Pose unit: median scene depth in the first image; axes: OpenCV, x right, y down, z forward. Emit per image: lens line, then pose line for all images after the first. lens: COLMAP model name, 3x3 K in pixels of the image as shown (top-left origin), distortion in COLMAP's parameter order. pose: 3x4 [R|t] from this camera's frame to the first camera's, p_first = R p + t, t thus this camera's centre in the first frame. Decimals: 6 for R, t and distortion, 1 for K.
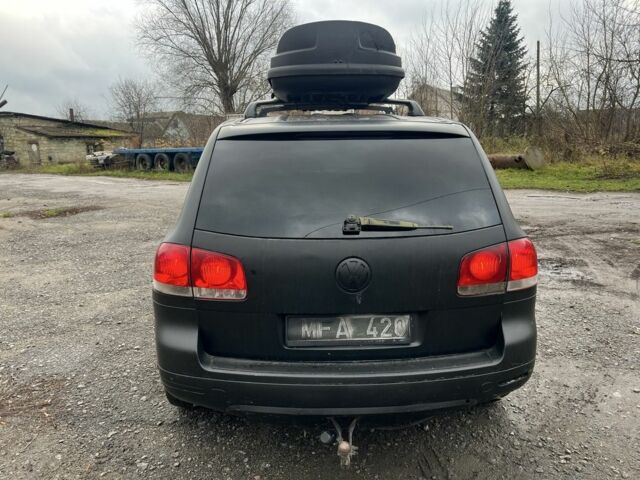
lens RADIAL K [[535.0, 0, 320.9], [0, 535.0, 242.0], [0, 0, 1]] dist [0.008538, -0.014053]
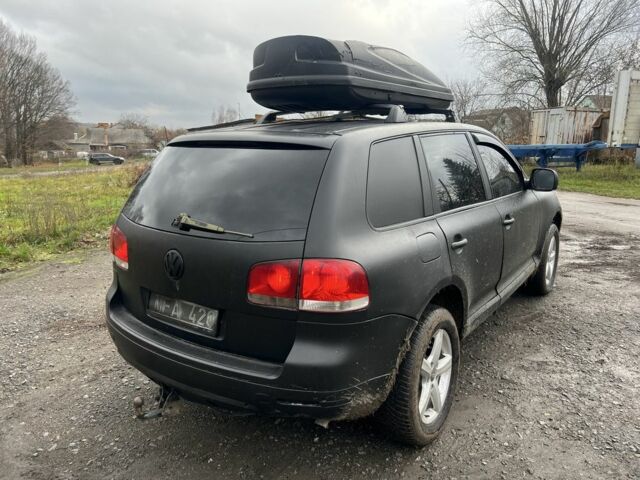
lens RADIAL K [[535.0, 0, 324.2], [0, 535.0, 236.4], [0, 0, 1]] dist [0.008538, -0.014053]
pose [[0.751302, 0.120385, -0.648886, 1.024658], [-0.119524, 0.991783, 0.045613, -0.090113], [0.649045, 0.043289, 0.759517, 0.305531]]
